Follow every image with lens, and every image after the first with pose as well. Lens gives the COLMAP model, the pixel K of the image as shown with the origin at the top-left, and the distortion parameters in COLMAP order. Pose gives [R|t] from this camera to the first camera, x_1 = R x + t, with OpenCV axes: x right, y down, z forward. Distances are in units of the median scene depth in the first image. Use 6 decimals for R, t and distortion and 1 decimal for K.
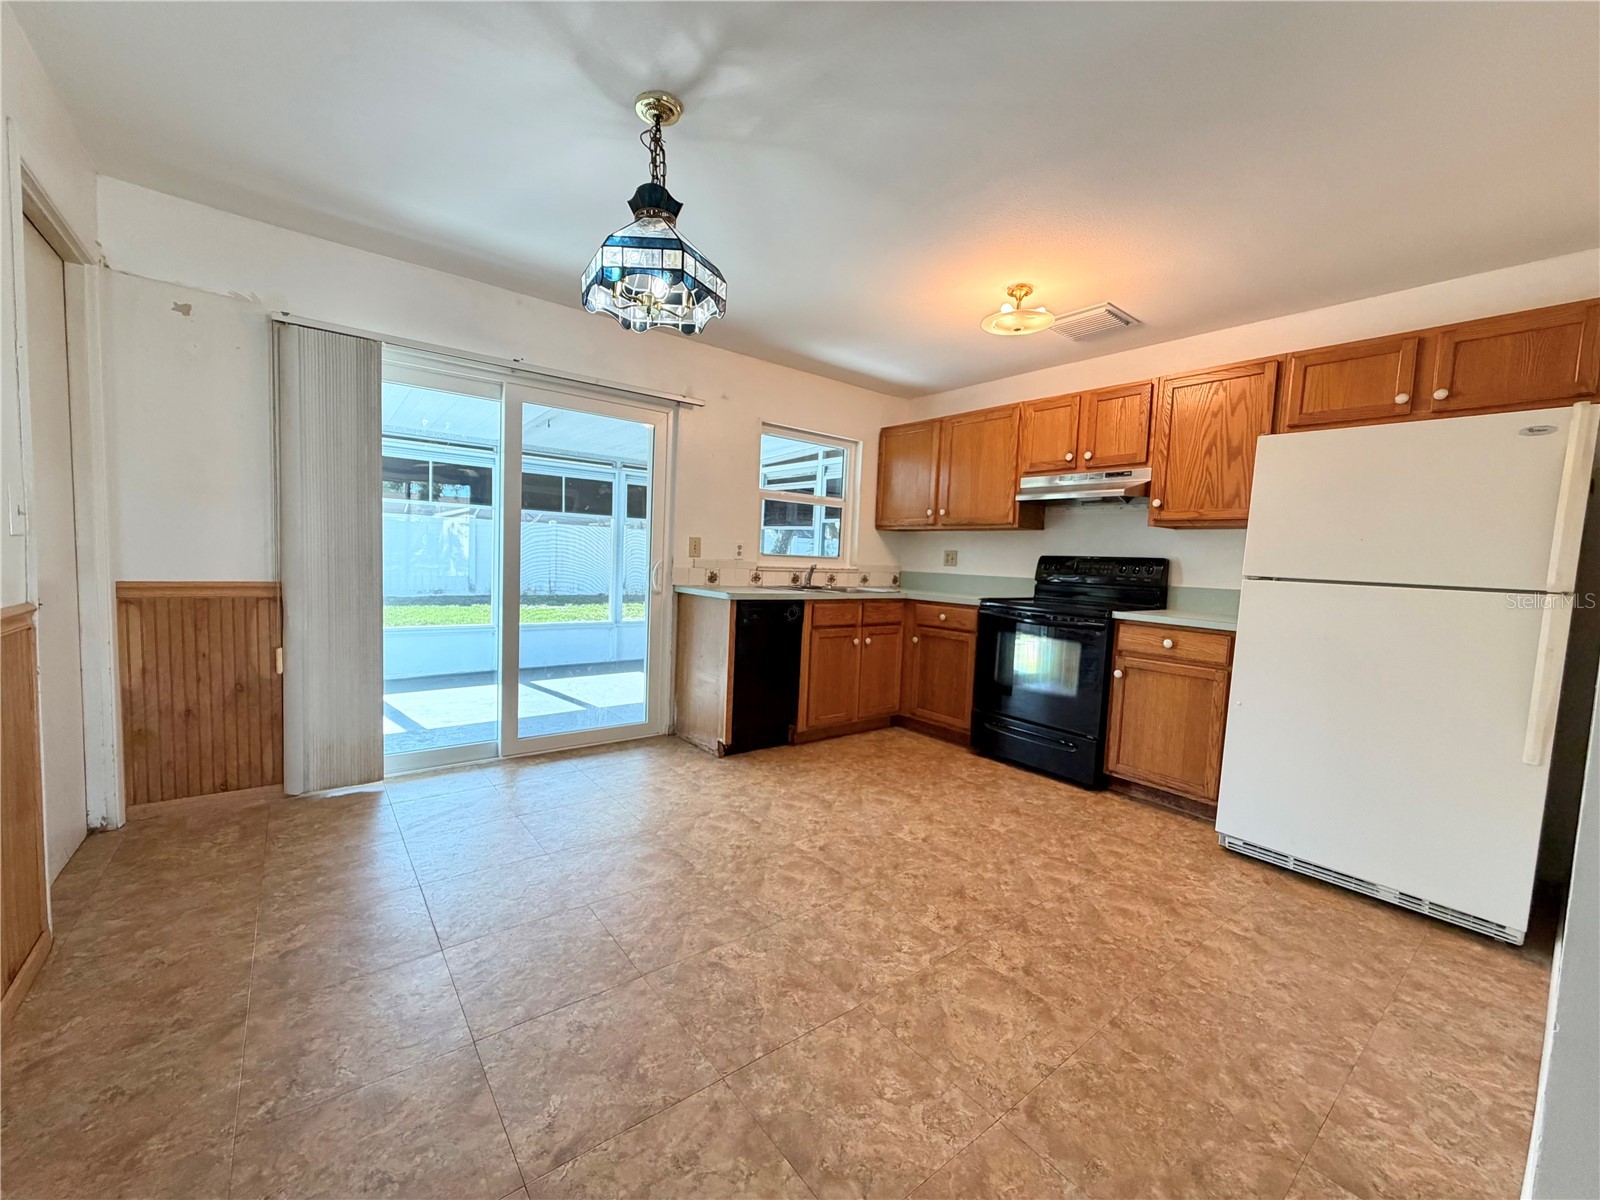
lens RADIAL K [[639.8, 0, 795.8], [0, 639.8, 603.5], [0, 0, 1]] dist [0.002065, 0.000757]
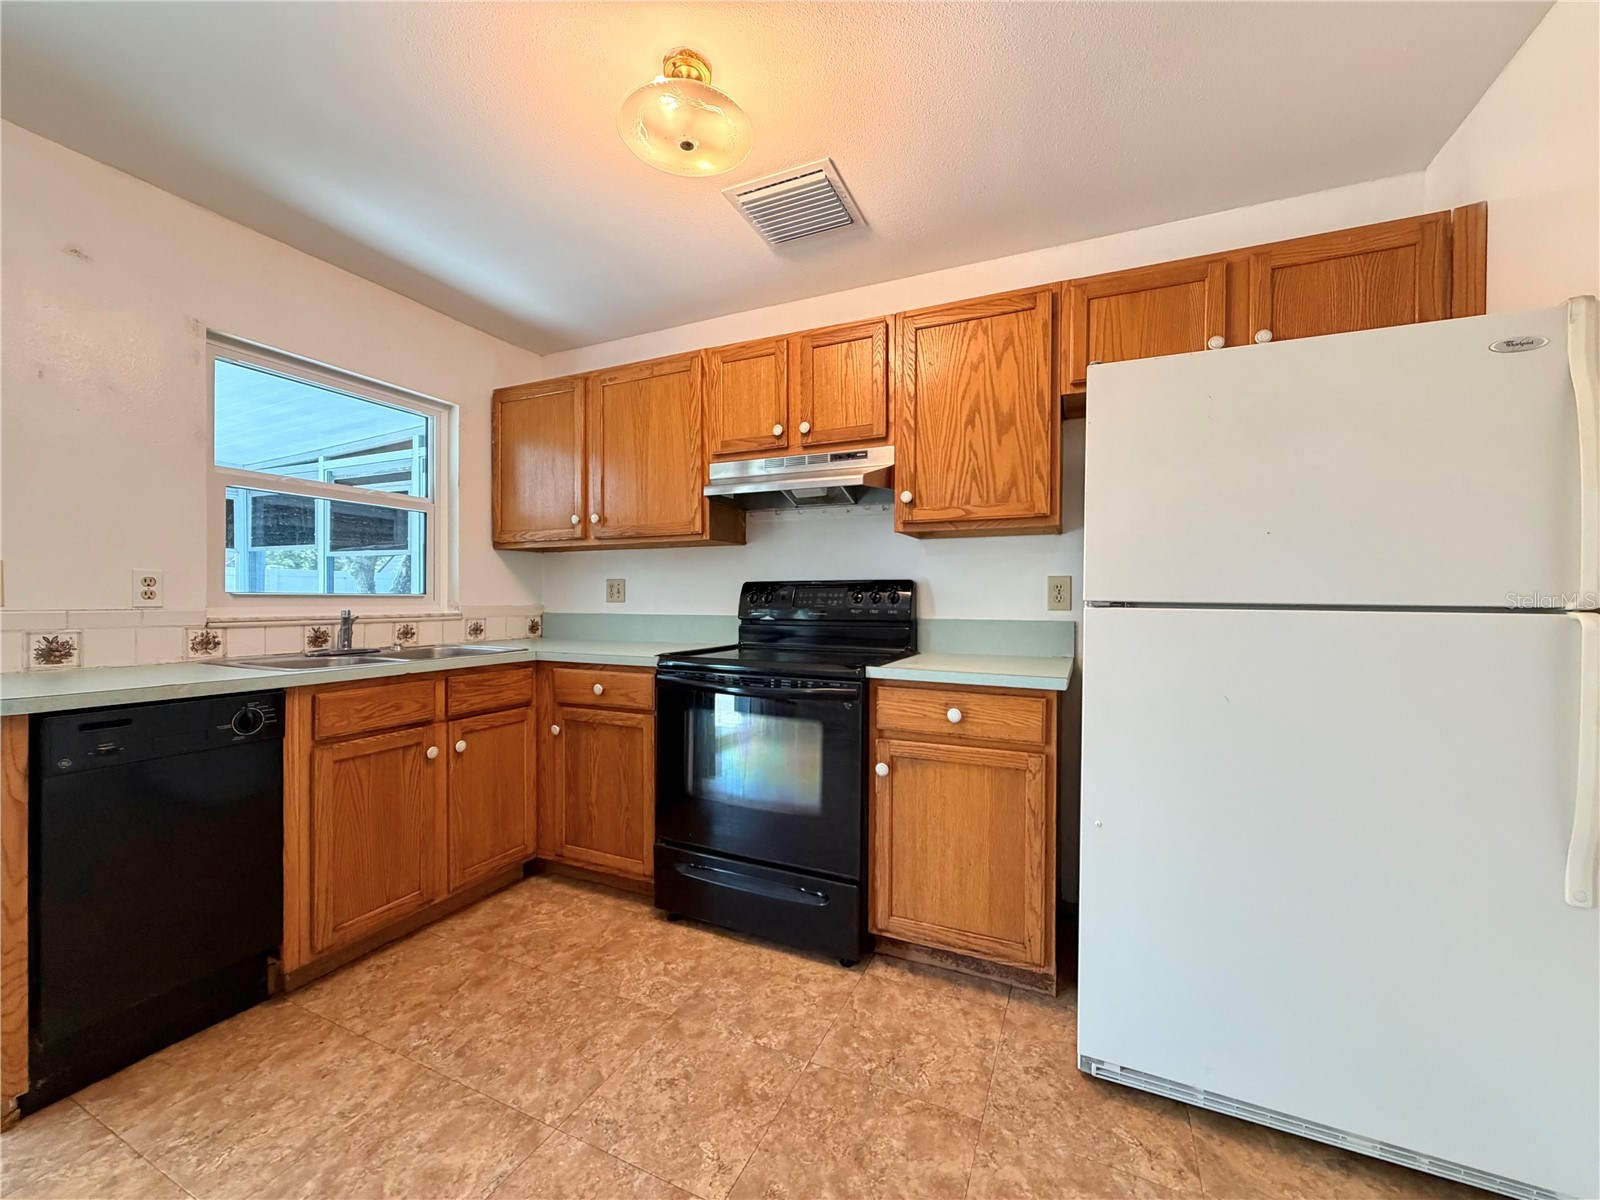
lens RADIAL K [[639.8, 0, 795.8], [0, 639.8, 603.5], [0, 0, 1]] dist [0.002065, 0.000757]
pose [[0.891929, -0.041746, 0.450244, 0.135557], [0.065885, 0.997101, -0.038068, -0.024571], [-0.447349, 0.063618, 0.892094, 0.402273]]
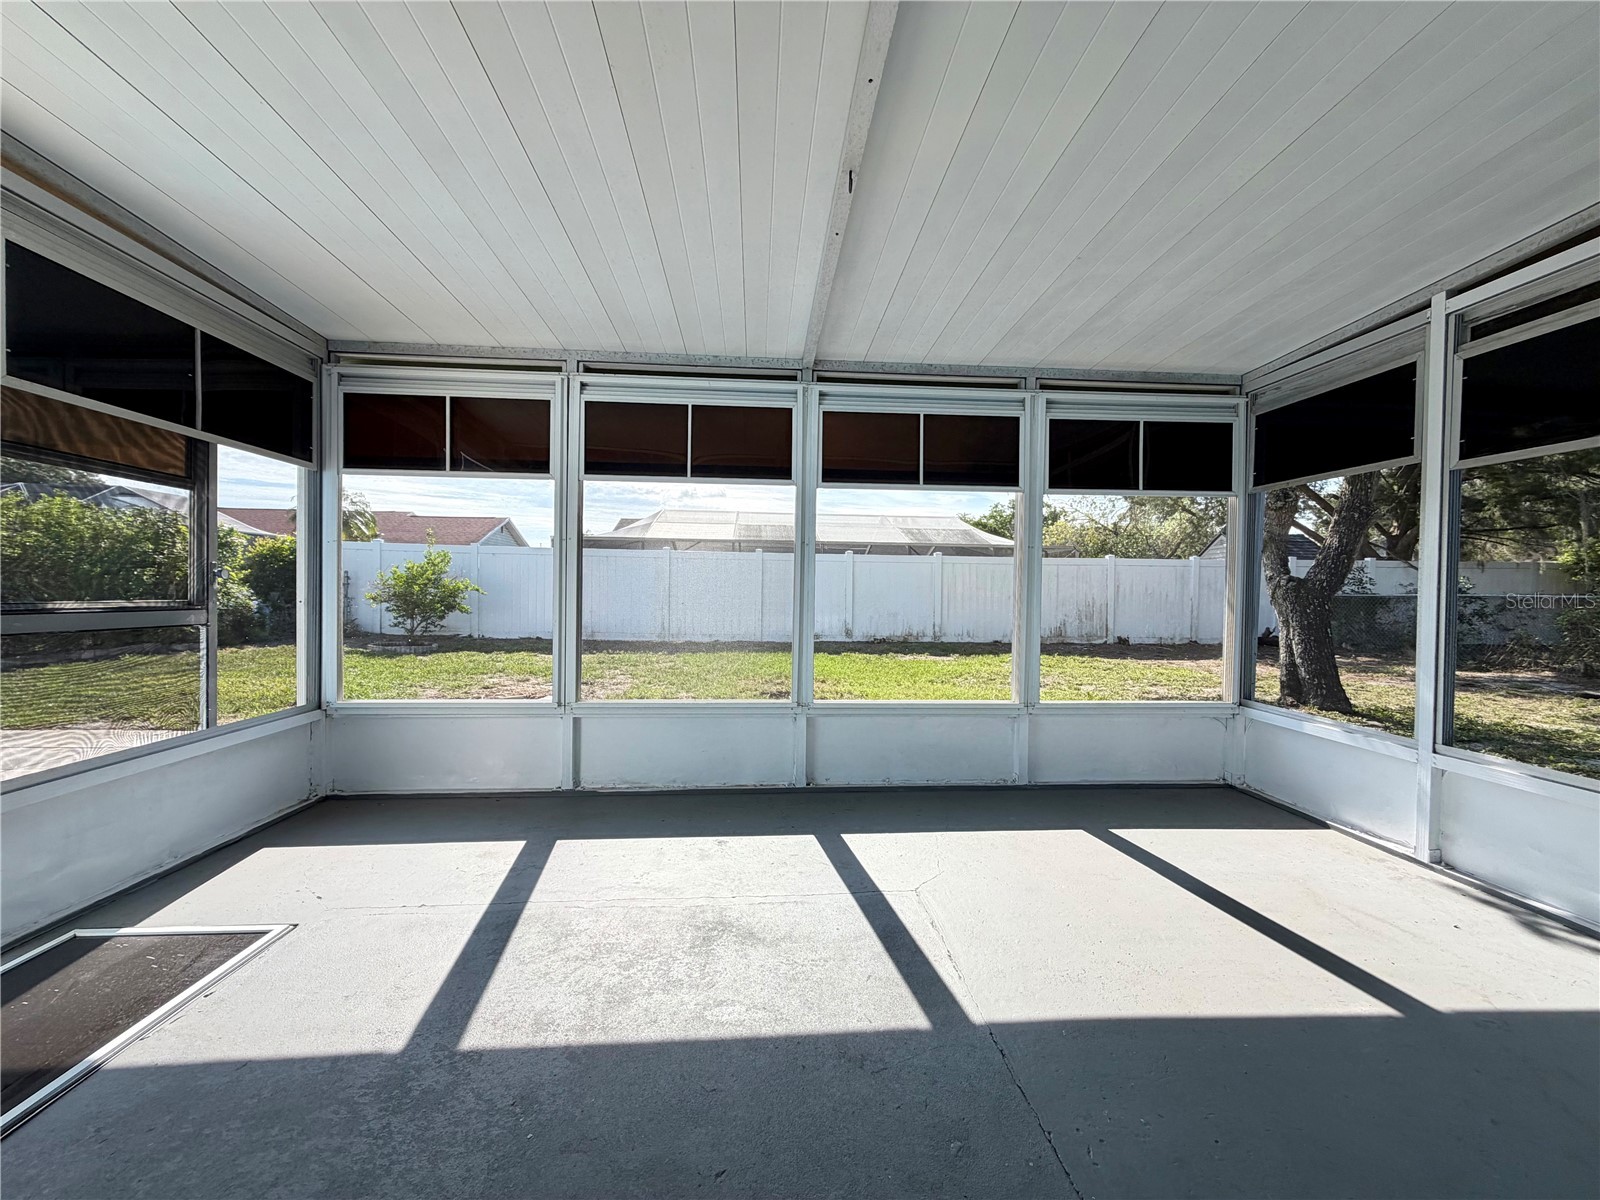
lens RADIAL K [[639.8, 0, 795.8], [0, 639.8, 603.5], [0, 0, 1]] dist [0.002065, 0.000757]
pose [[0.823926, -0.022566, -0.566248, -0.273496], [-0.018326, 0.997623, -0.066422, -0.019459], [0.566401, 0.065104, 0.821555, 0.912945]]
